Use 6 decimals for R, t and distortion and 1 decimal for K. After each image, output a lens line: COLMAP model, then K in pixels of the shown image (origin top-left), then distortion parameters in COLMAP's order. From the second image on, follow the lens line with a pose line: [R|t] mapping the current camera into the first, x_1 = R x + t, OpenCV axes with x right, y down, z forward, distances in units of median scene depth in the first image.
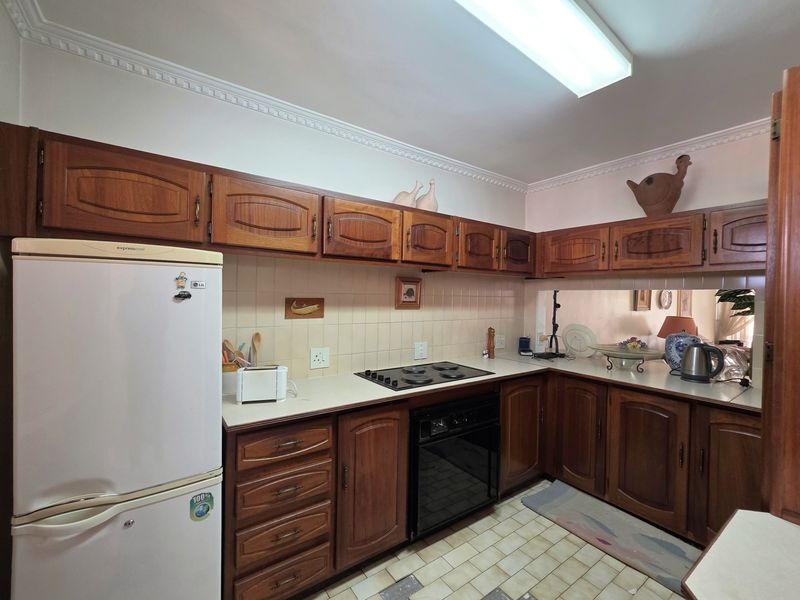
lens RADIAL K [[346.7, 0, 399.4], [0, 346.7, 297.8], [0, 0, 1]] dist [0.003200, 0.000096]
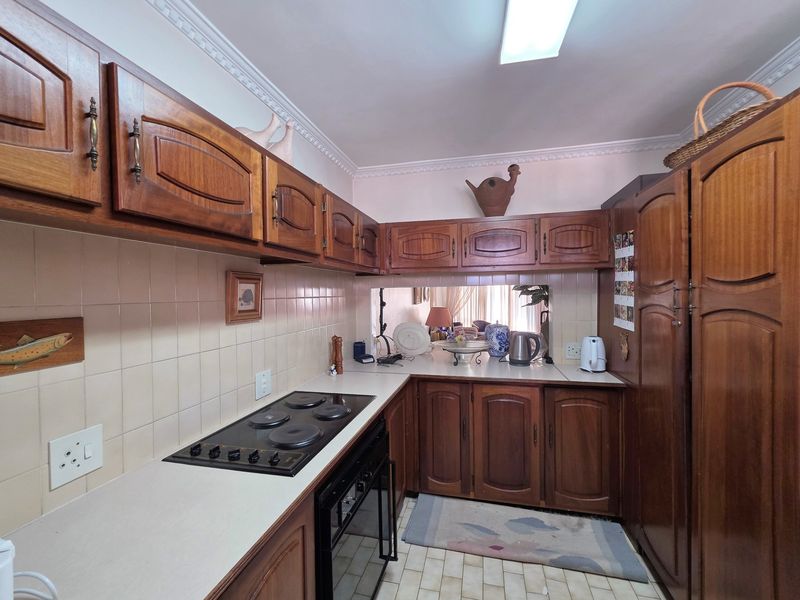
lens RADIAL K [[346.7, 0, 401.1], [0, 346.7, 298.9], [0, 0, 1]] dist [0.003200, 0.000096]
pose [[0.756180, -0.038618, 0.653223, -0.189107], [0.031358, 0.999249, 0.022775, -0.017600], [-0.653612, 0.003262, 0.756823, 0.382779]]
